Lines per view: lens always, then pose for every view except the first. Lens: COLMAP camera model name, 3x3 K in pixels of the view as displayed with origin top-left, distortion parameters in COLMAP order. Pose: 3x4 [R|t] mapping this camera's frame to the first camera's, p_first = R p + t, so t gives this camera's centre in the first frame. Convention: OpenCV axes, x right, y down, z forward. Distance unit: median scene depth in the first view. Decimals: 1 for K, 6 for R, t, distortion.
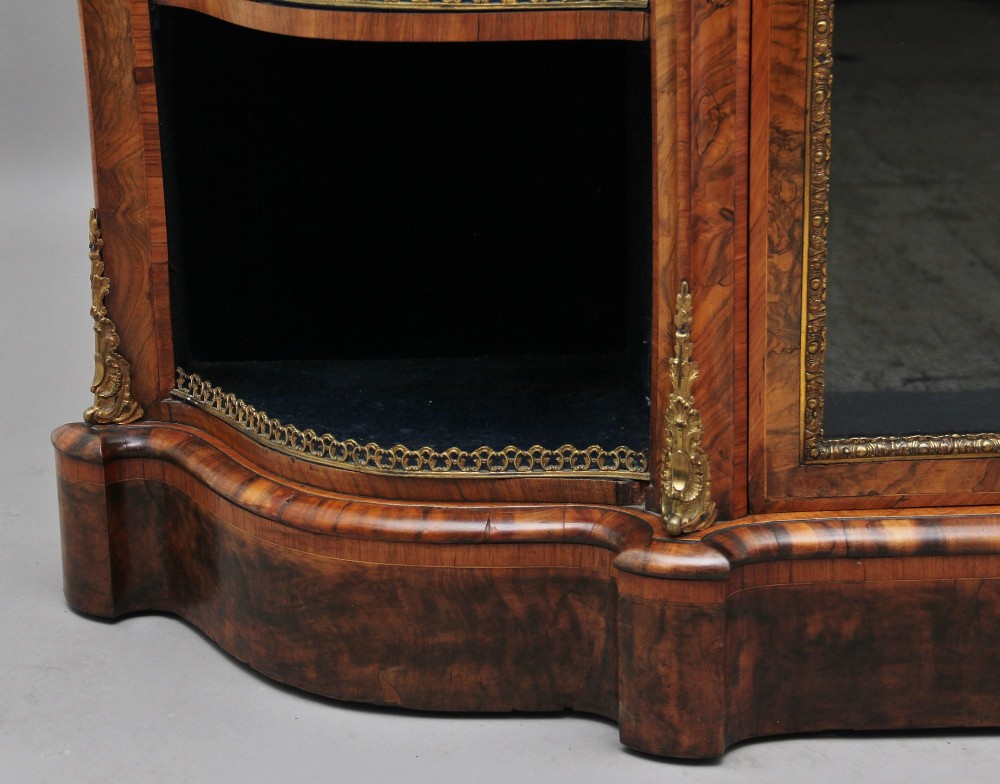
lens RADIAL K [[2082.6, 0, 500.5], [0, 2082.6, 407.9], [0, 0, 1]] dist [0.122215, 0.499526]
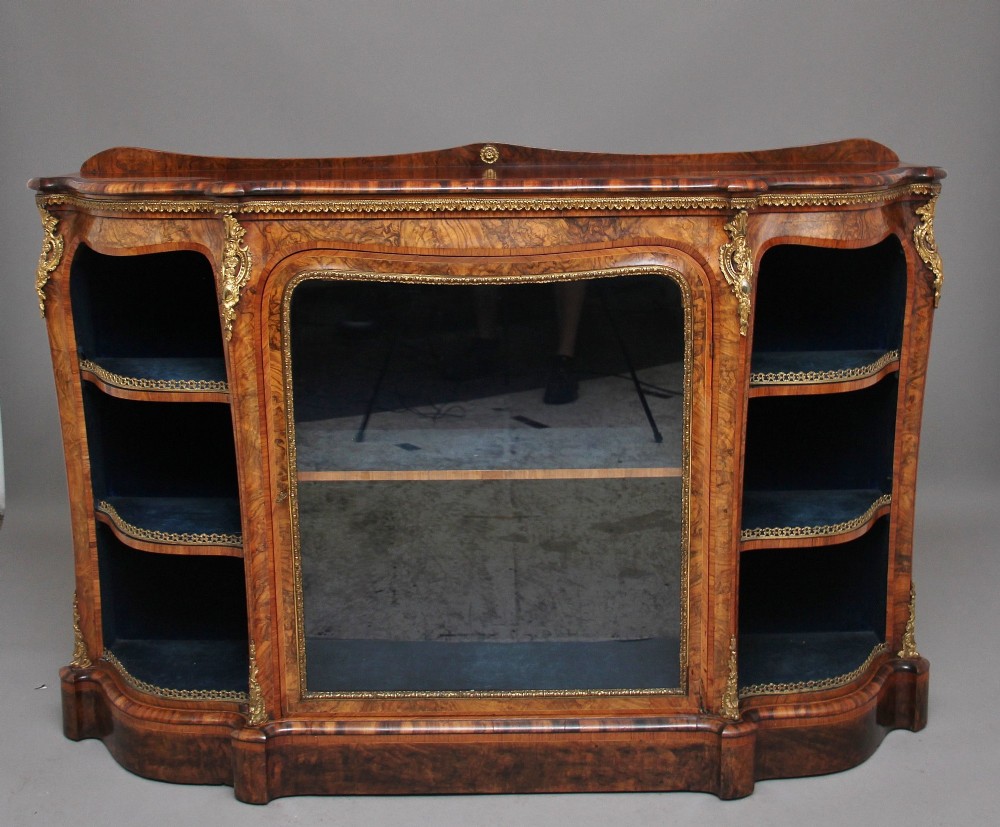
lens RADIAL K [[1436.3, 0, 499.4], [0, 1436.3, 364.3], [0, 0, 1]] dist [-0.071117, 0.019686]
pose [[0.999491, 0.018697, -0.025863, 0.453544], [-0.021287, 0.994372, -0.103780, -0.231742], [0.023777, 0.104278, 0.994264, -0.980249]]
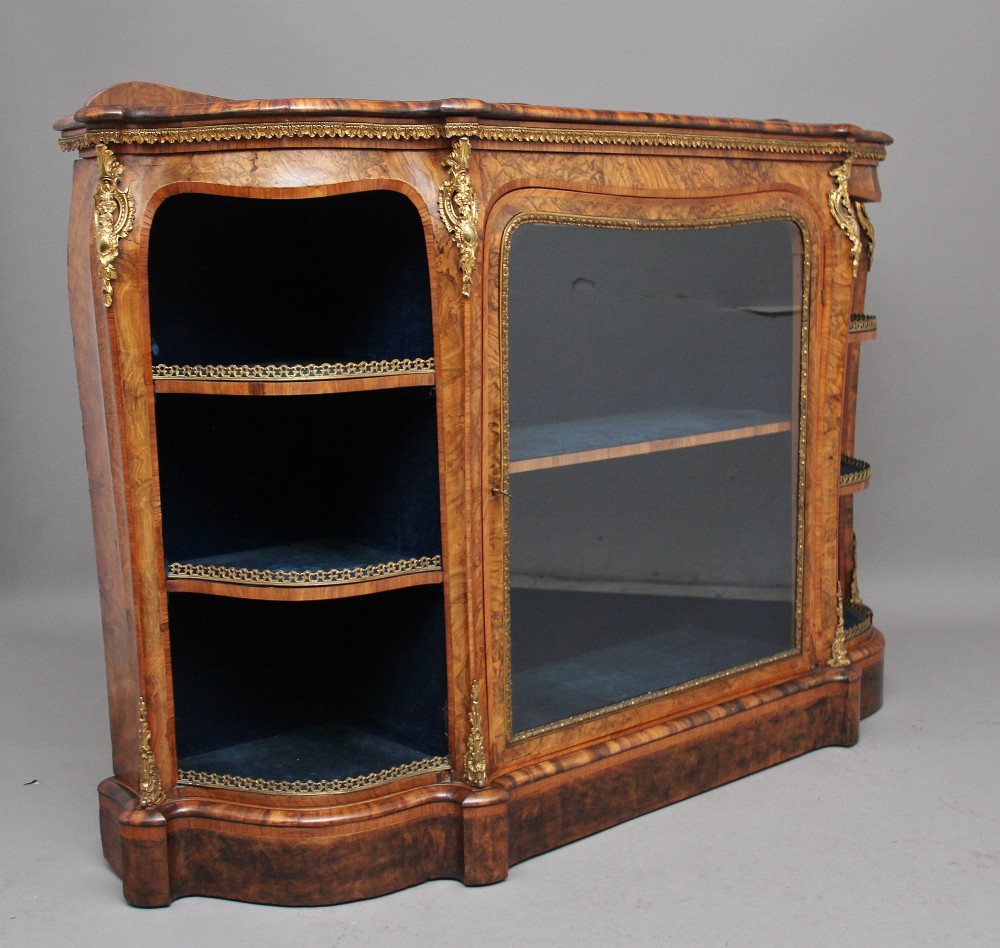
lens RADIAL K [[1489.0, 0, 499.6], [0, 1489.0, 503.9], [0, 0, 1]] dist [-0.083299, 0.088951]
pose [[0.777079, -0.101969, 0.621088, -0.867143], [0.188573, 0.979178, -0.075175, -0.116777], [-0.600490, 0.175537, 0.780127, -0.353361]]
